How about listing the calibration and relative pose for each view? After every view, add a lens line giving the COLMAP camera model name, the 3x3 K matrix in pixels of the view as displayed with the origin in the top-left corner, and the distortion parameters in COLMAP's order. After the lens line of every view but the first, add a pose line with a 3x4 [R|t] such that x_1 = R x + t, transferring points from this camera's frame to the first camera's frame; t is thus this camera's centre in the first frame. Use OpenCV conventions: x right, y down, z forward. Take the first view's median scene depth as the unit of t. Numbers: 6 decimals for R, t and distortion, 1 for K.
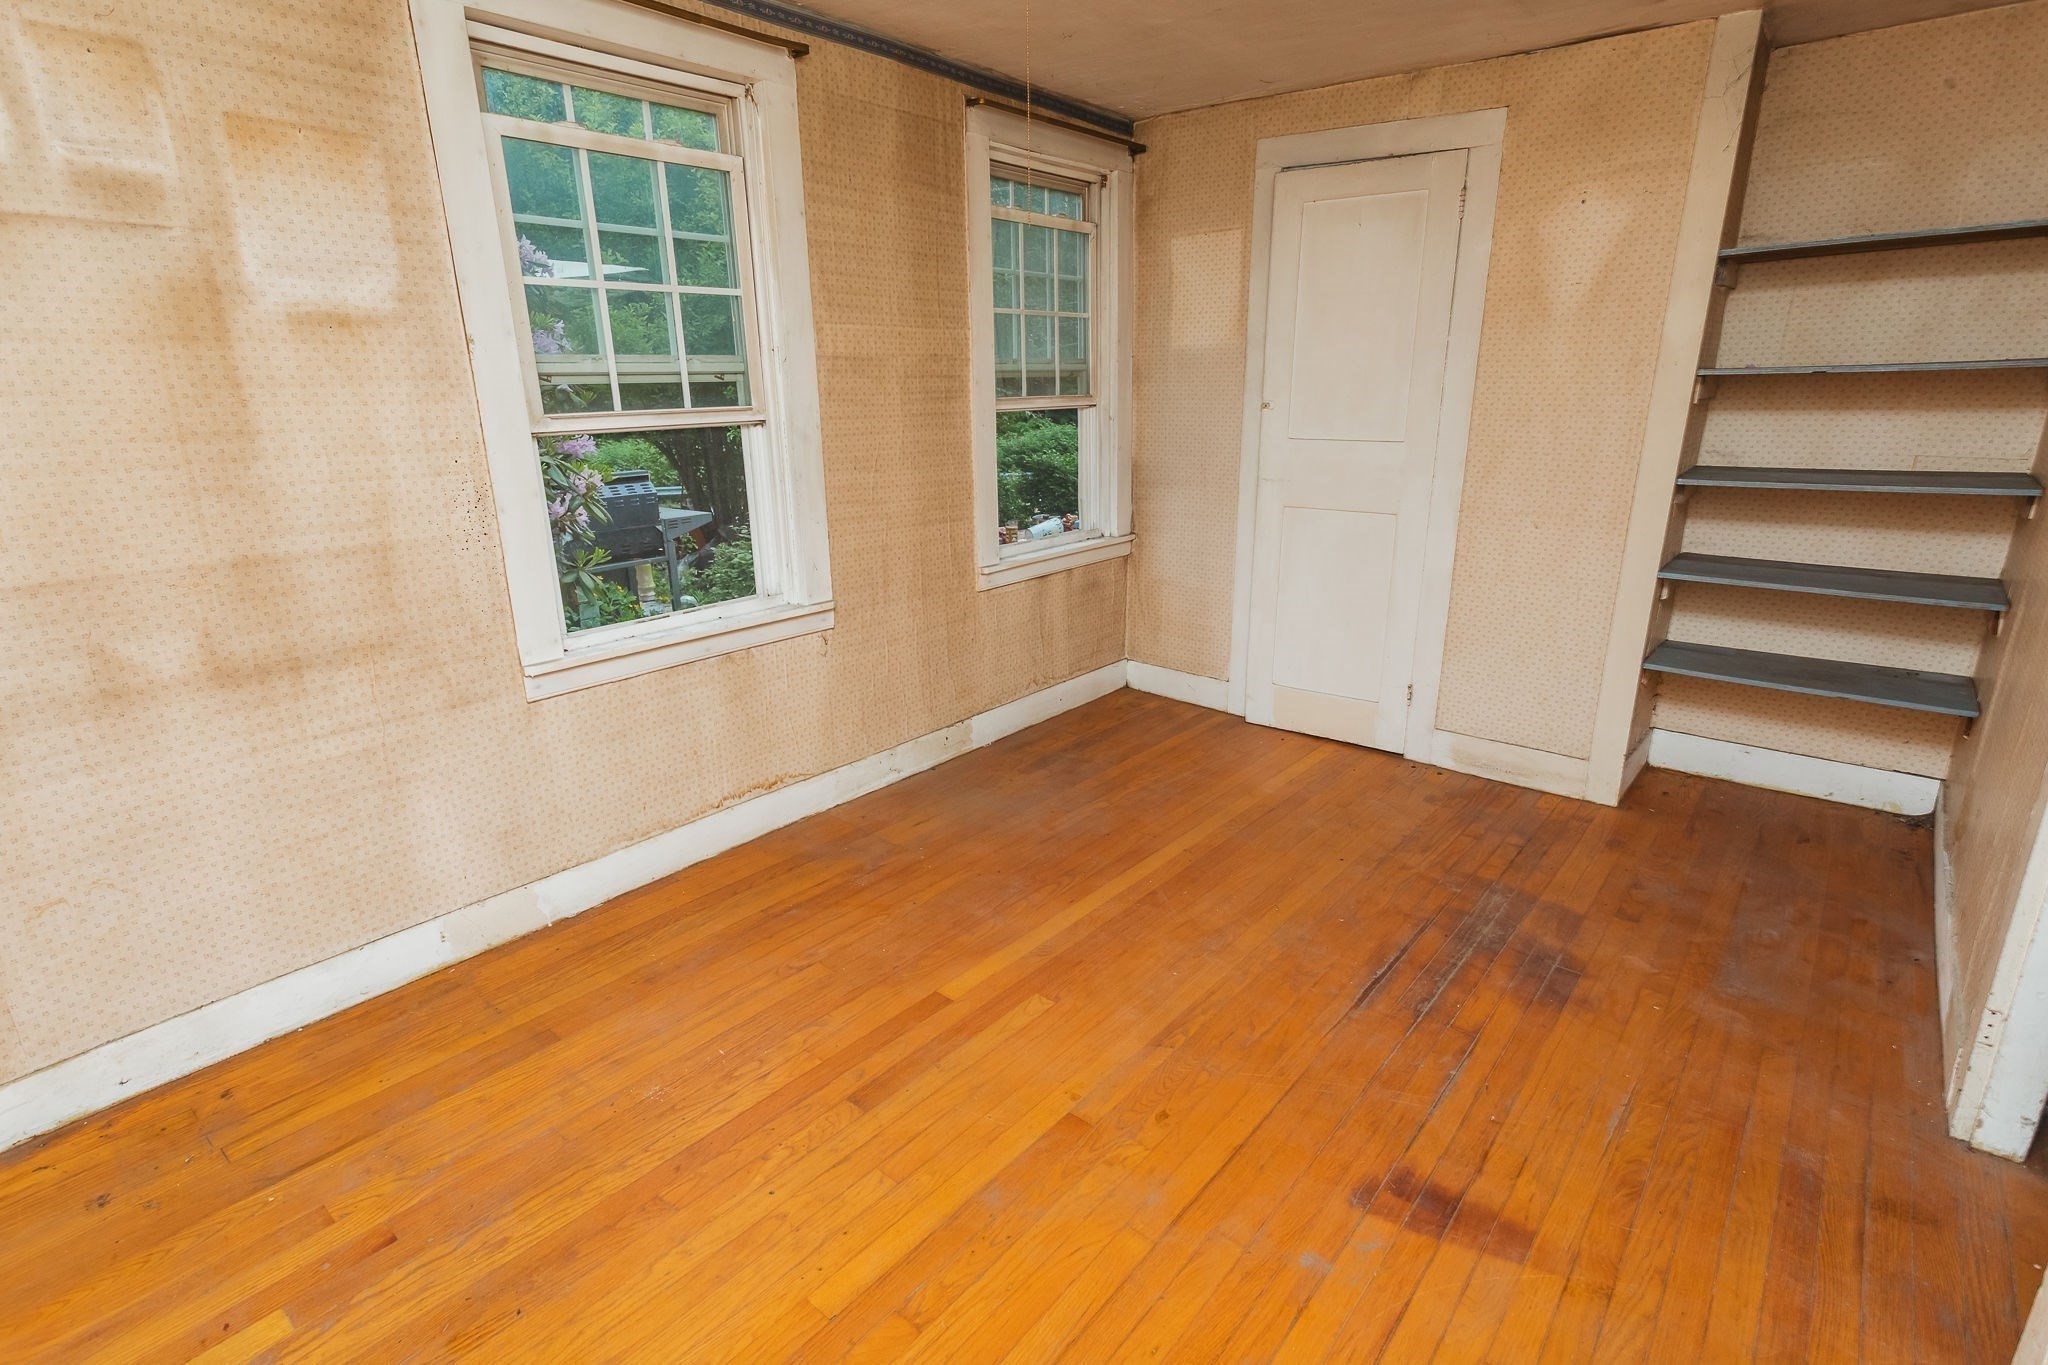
lens RADIAL K [[976.1, 0, 1024.0], [0, 976.1, 682.5], [0, 0, 1]] dist [-0.000398, 0.001332]
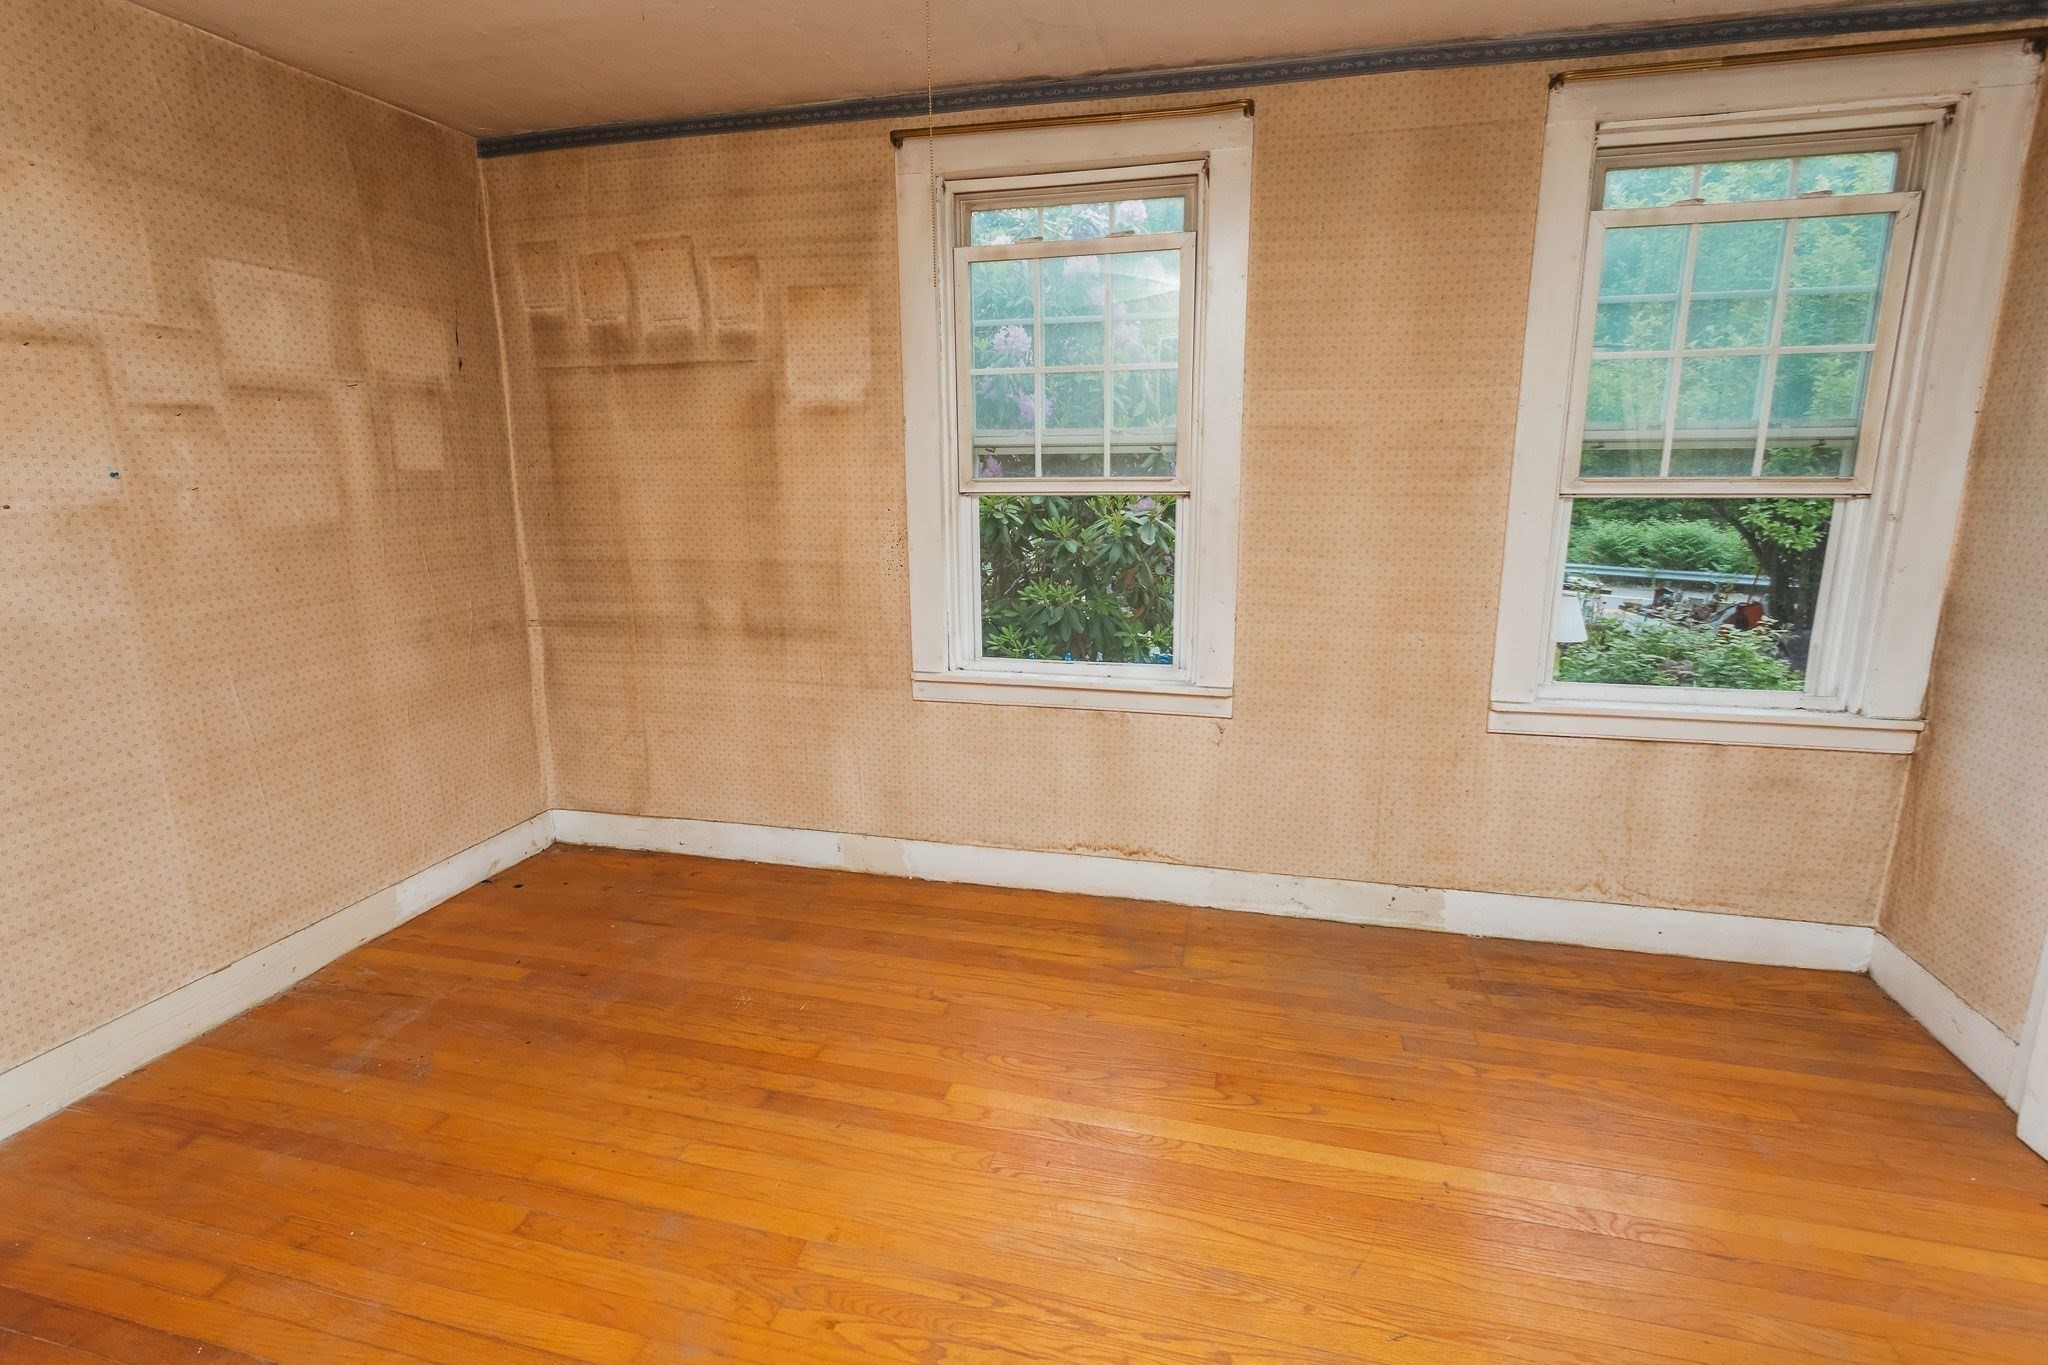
lens RADIAL K [[988.8, 0, 1024.0], [0, 988.8, 682.5], [0, 0, 1]] dist [-0.002721, -0.000058]
pose [[0.445599, 0.213383, -0.869430, 0.595669], [-0.263671, 0.959382, 0.100324, -0.149466], [0.855523, 0.184539, 0.483763, 0.441604]]
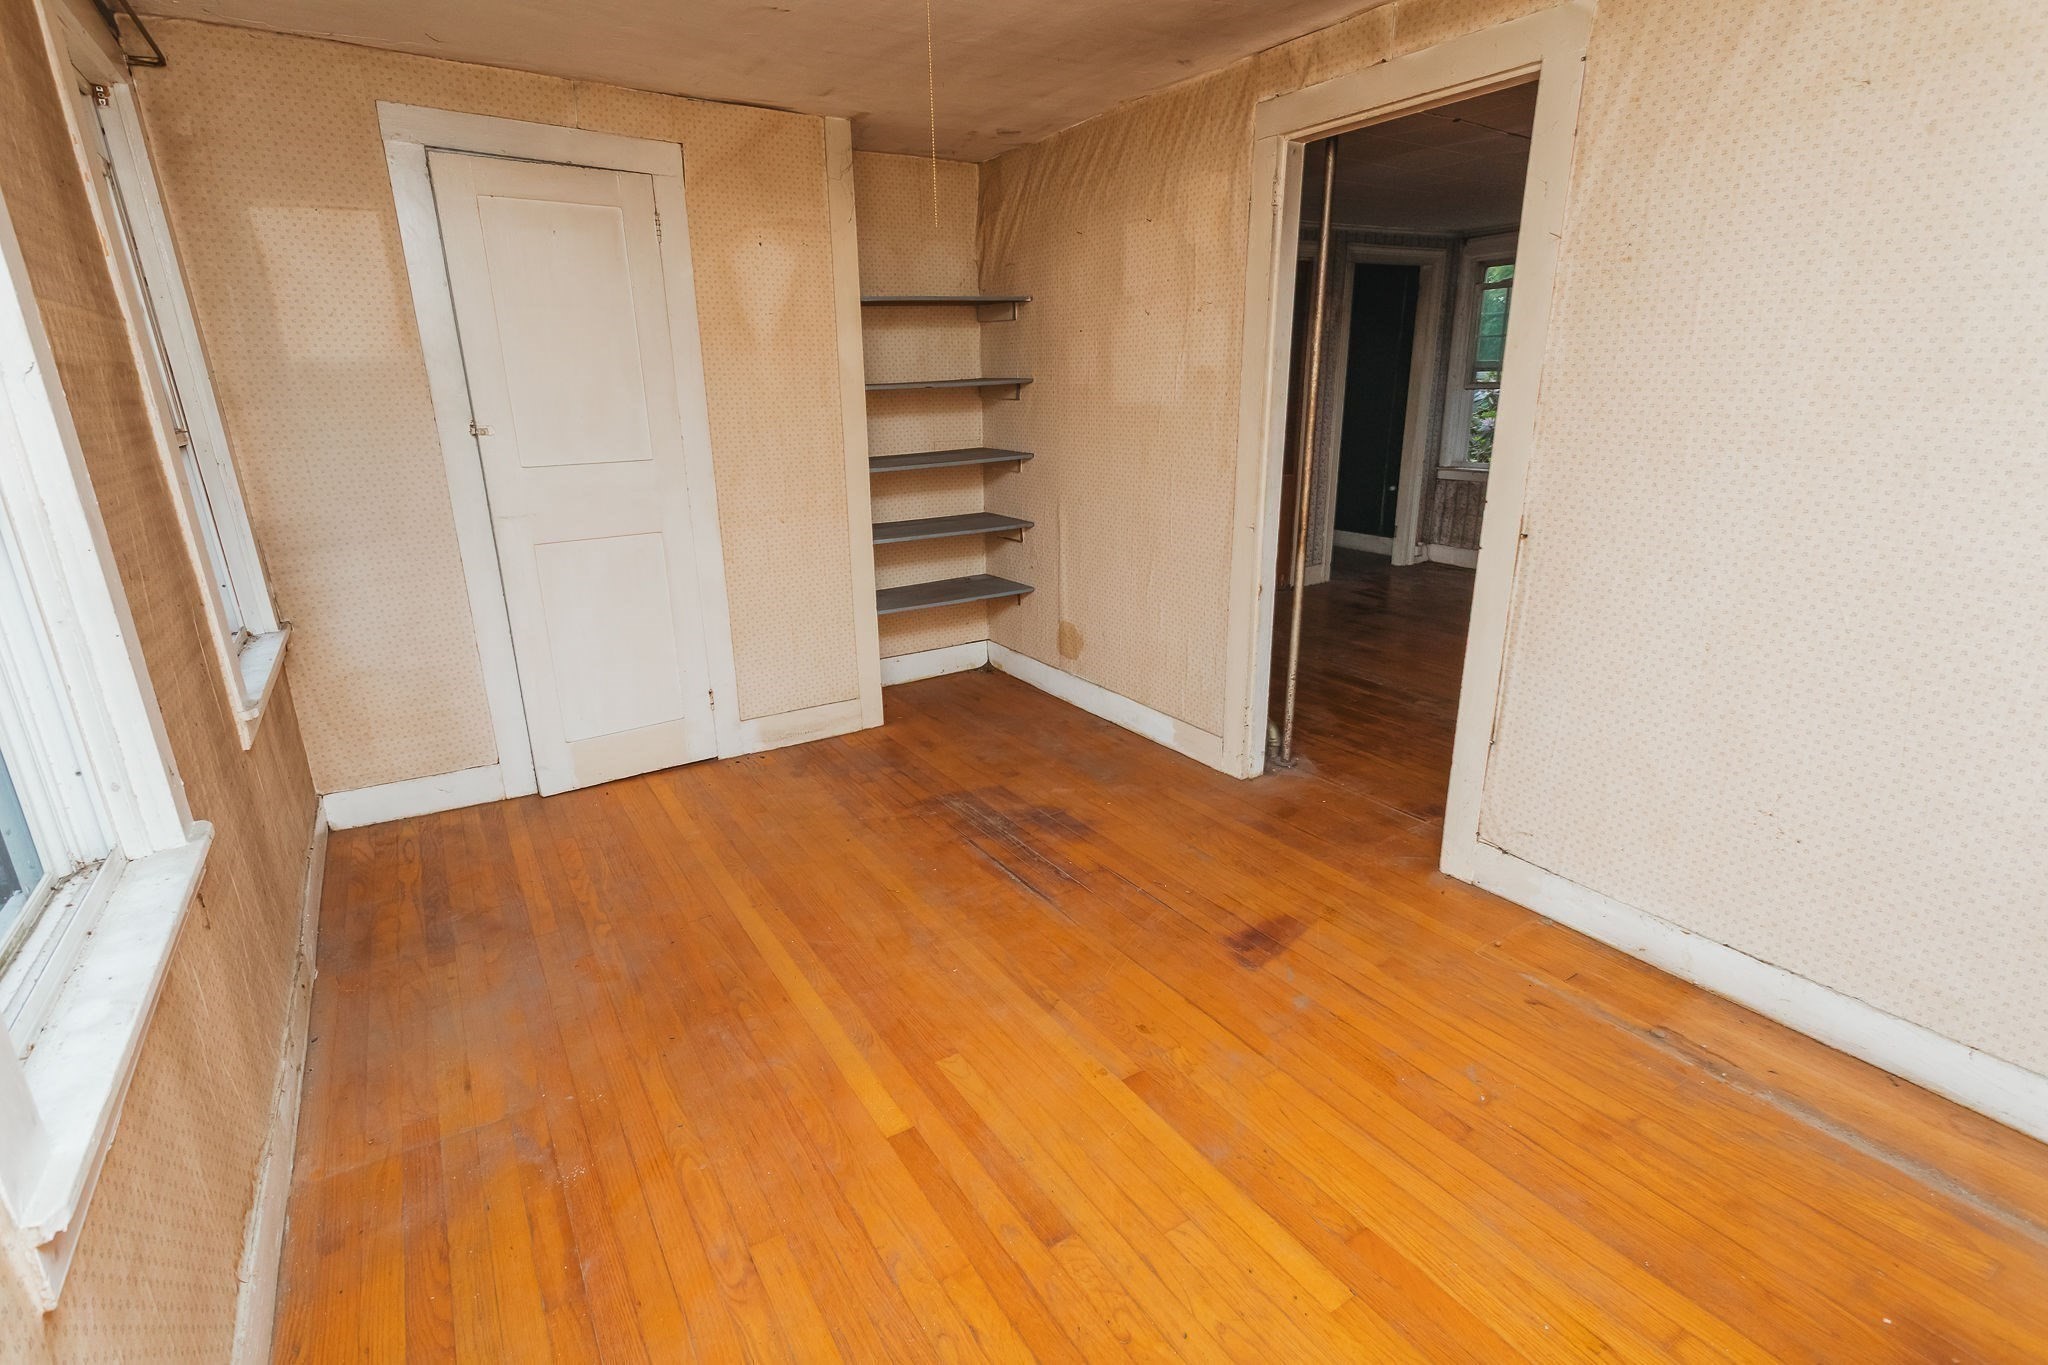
lens RADIAL K [[956.1, 0, 1012.7], [0, 956.1, 679.2], [0, 0, 1]] dist [0.001337, 0.000464]
pose [[0.317720, -0.278098, 0.906485, -0.574726], [0.296486, 0.937221, 0.183609, -0.136257], [-0.900639, 0.210424, 0.380226, 0.441671]]
